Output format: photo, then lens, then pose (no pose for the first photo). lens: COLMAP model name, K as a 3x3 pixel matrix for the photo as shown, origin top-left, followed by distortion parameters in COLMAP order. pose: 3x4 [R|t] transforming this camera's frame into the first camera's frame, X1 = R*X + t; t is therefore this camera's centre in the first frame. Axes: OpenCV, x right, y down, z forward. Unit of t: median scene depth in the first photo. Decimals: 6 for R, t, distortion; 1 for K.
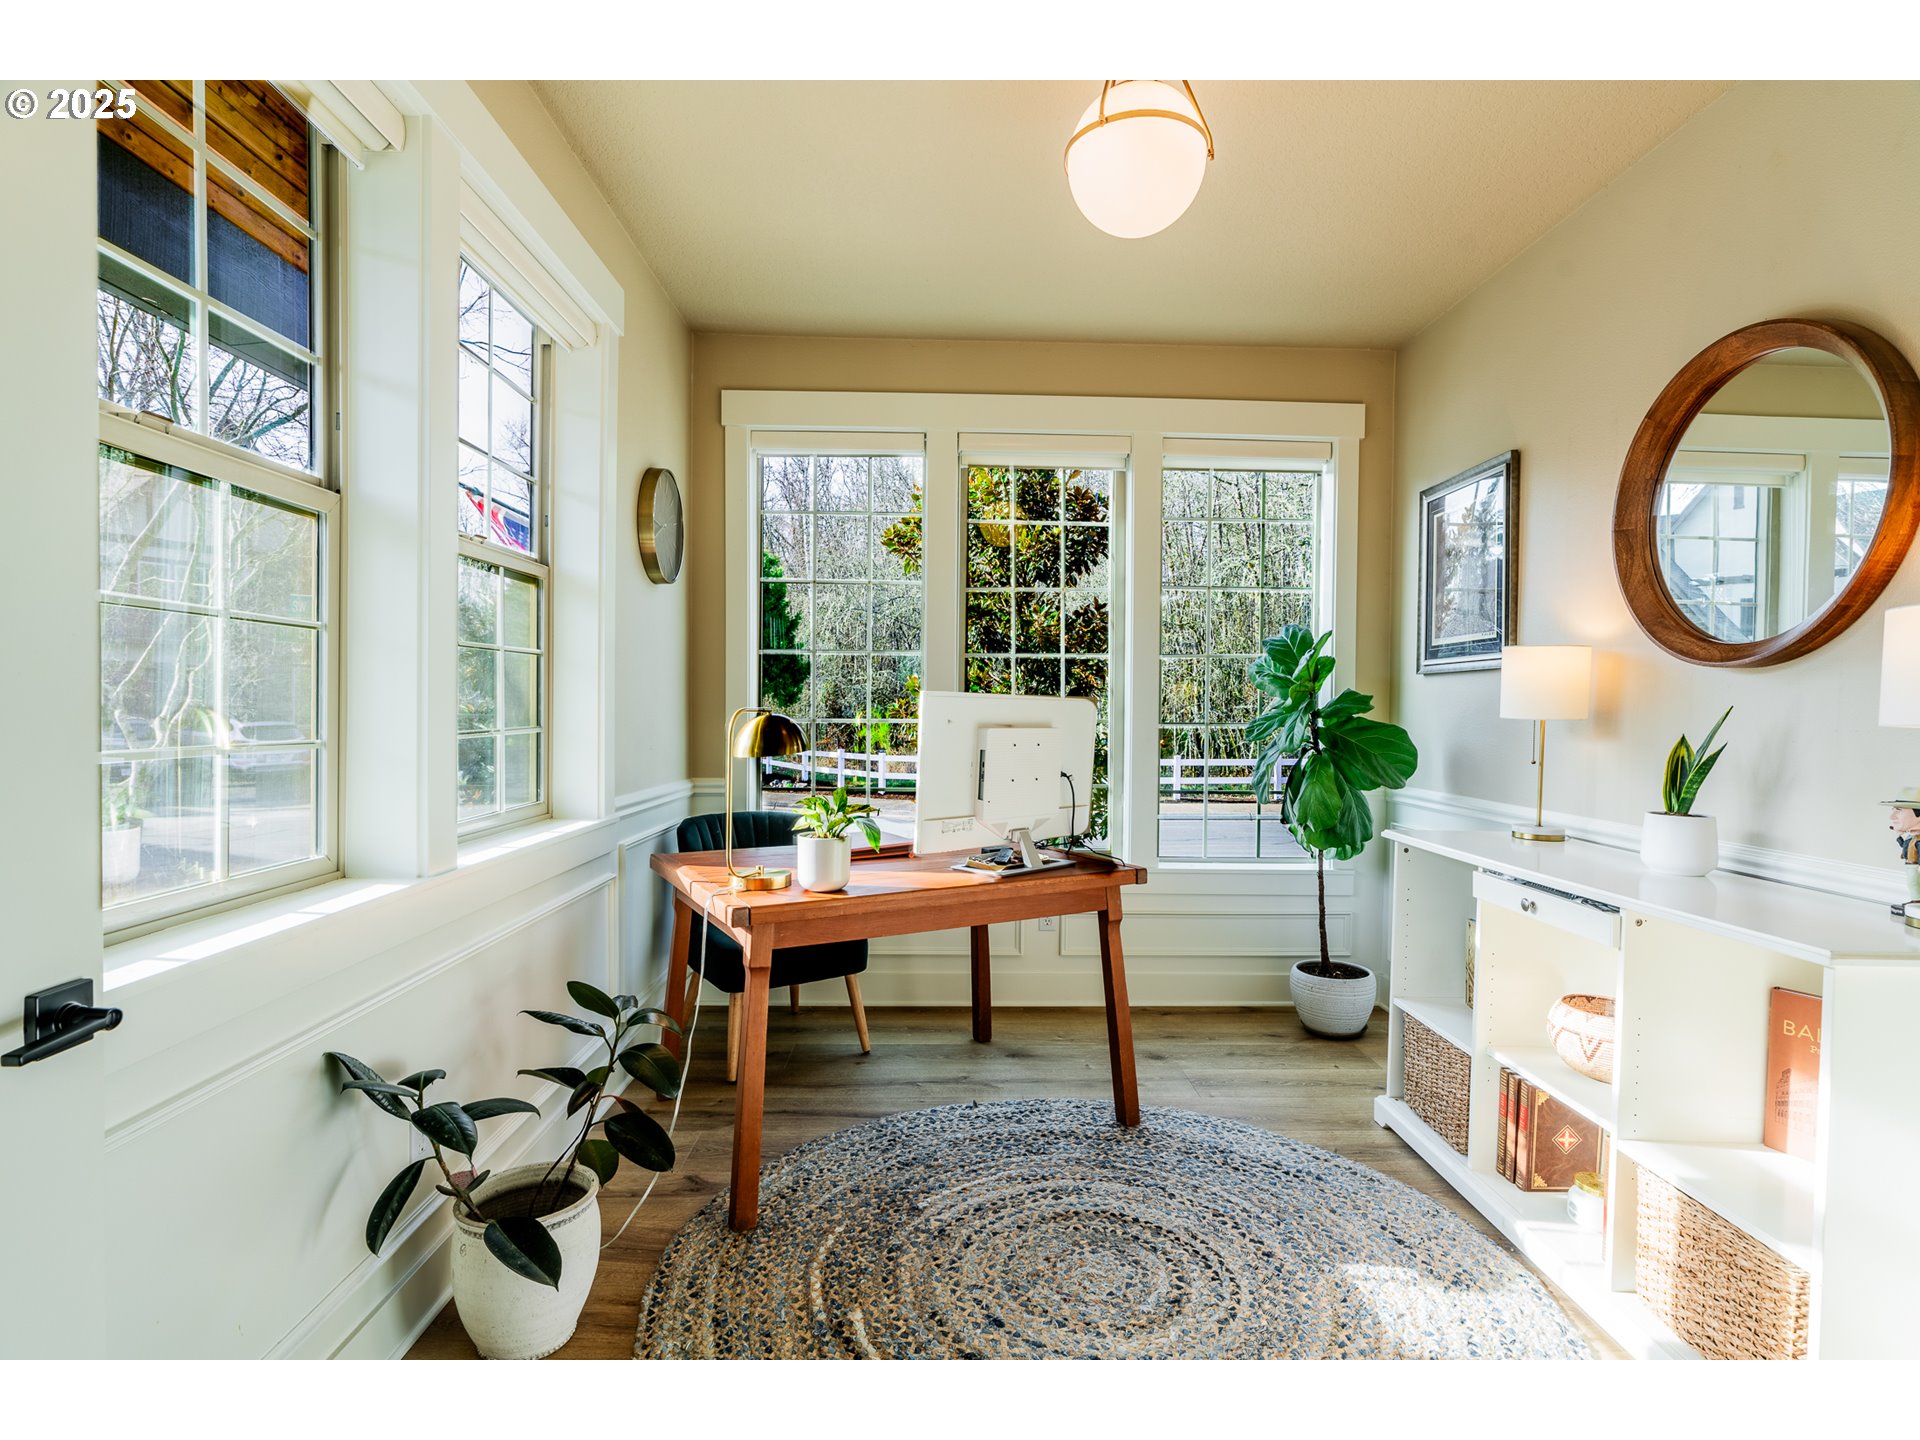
lens RADIAL K [[946.0, 0, 964.3], [0, 946.0, 719.2], [0, 0, 1]] dist [-0.003823, -0.000221]
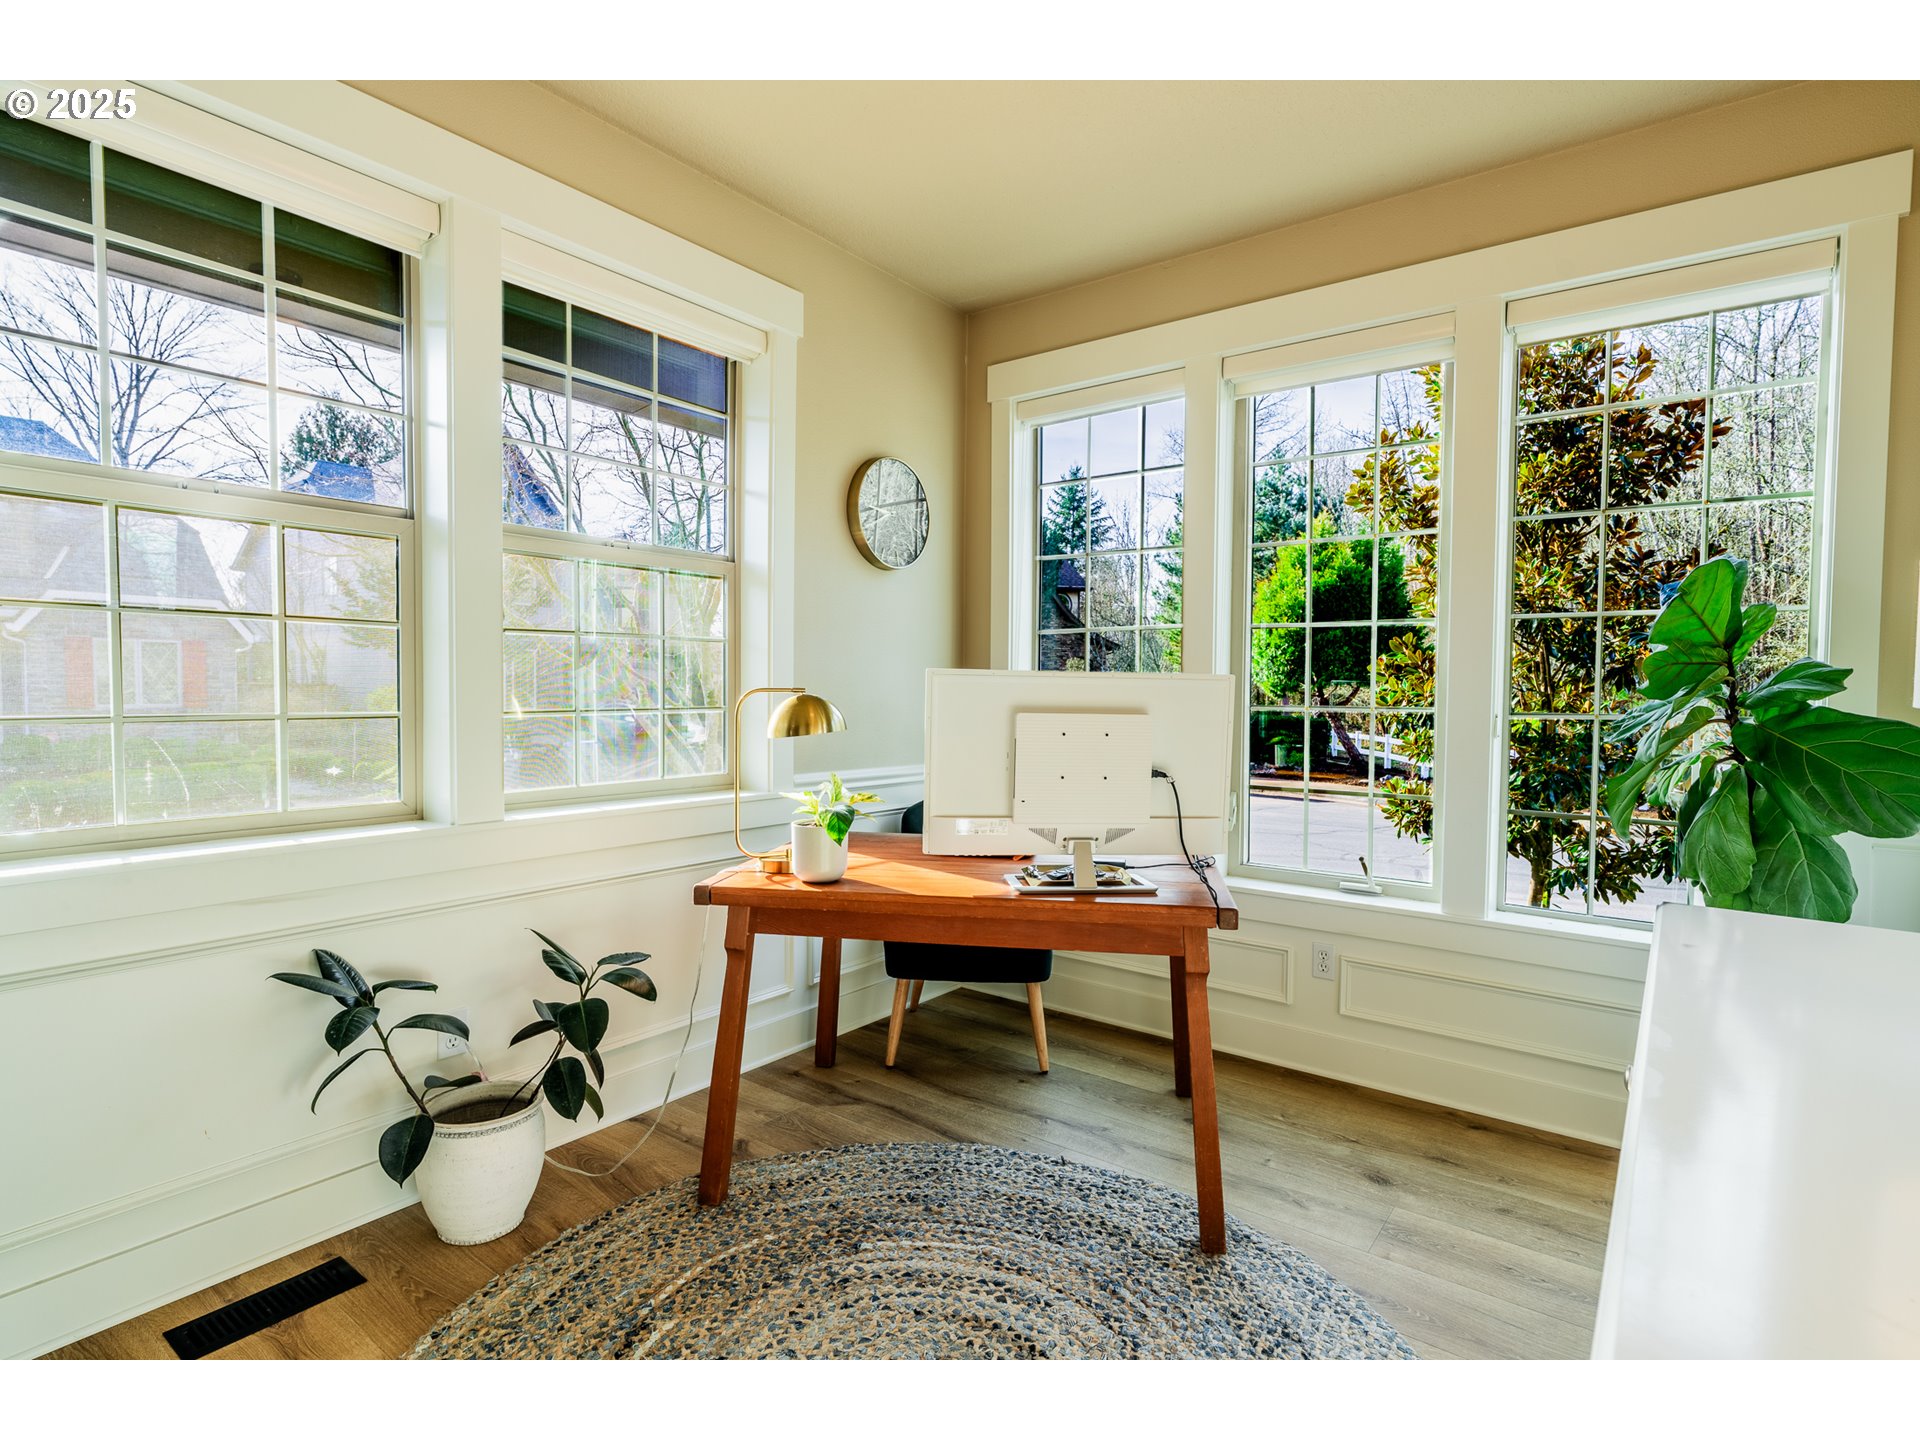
lens RADIAL K [[946.0, 0, 964.1], [0, 946.0, 719.4], [0, 0, 1]] dist [-0.003823, -0.000221]
pose [[0.785181, 0.018223, -0.618998, 0.458019], [-0.010137, 0.999811, 0.016576, 0.001505], [0.619183, -0.006741, 0.785218, 0.289856]]
